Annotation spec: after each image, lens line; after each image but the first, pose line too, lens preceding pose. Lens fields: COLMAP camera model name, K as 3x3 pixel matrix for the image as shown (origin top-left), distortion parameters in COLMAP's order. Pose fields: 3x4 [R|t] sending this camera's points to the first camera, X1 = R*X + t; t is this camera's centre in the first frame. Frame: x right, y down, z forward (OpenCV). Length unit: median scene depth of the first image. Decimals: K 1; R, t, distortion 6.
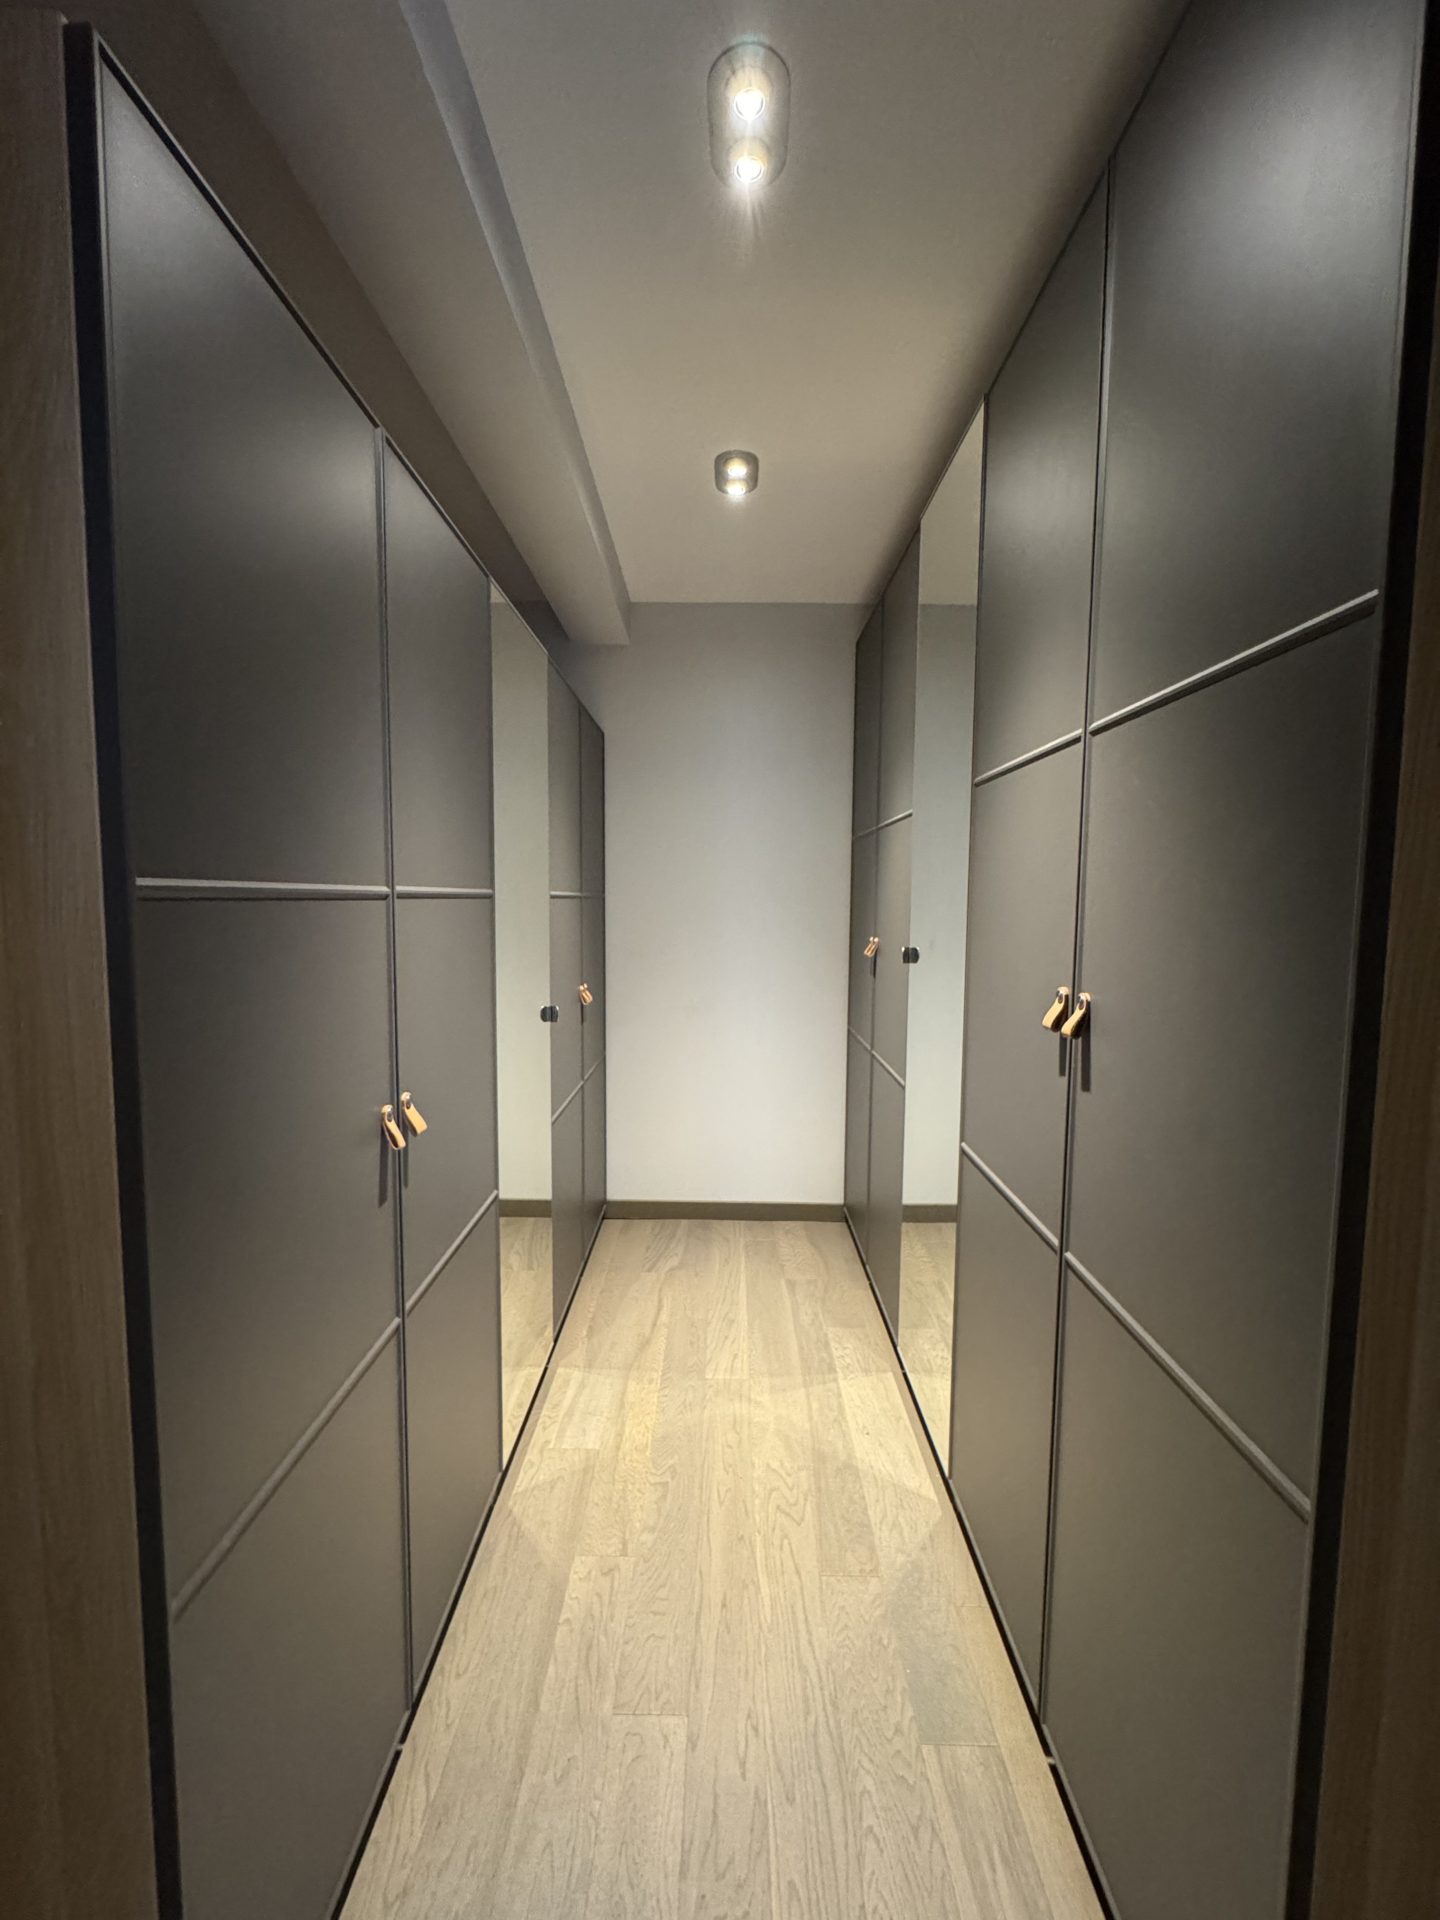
lens RADIAL K [[766.1, 0, 720.0], [0, 766.1, 960.0], [0, 0, 1]] dist [-0.003111, -0.000821]
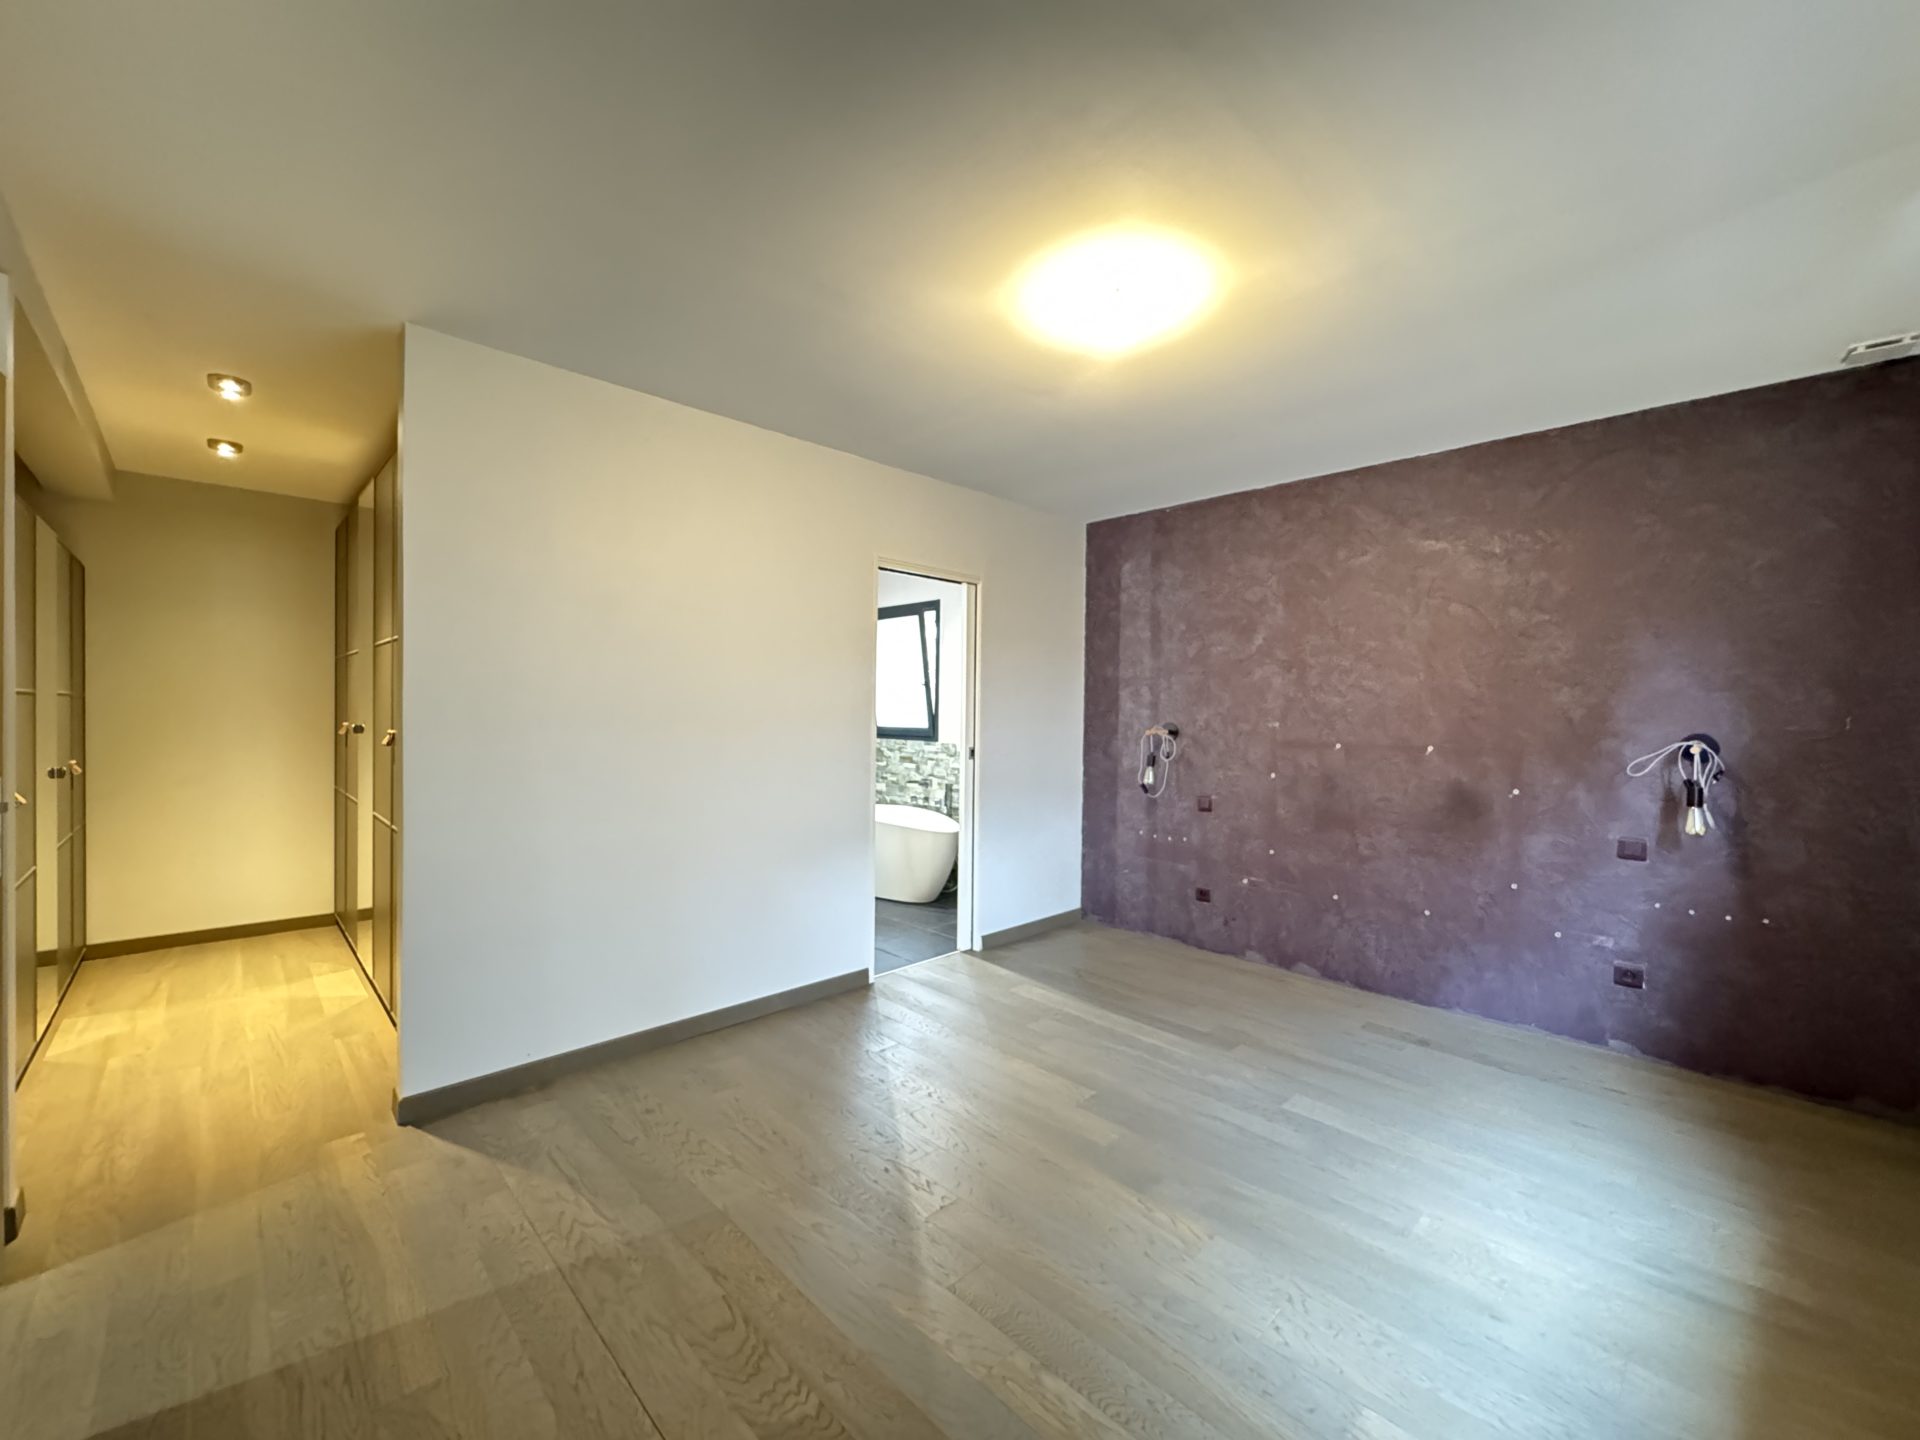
lens RADIAL K [[766.1, 0, 960.0], [0, 766.1, 720.0], [0, 0, 1]] dist [-0.003111, -0.000821]
pose [[0.711910, -0.007284, 0.702233, -0.011915], [0.049716, 0.997960, -0.040050, 0.114446], [-0.700509, 0.063424, 0.710820, -1.291783]]
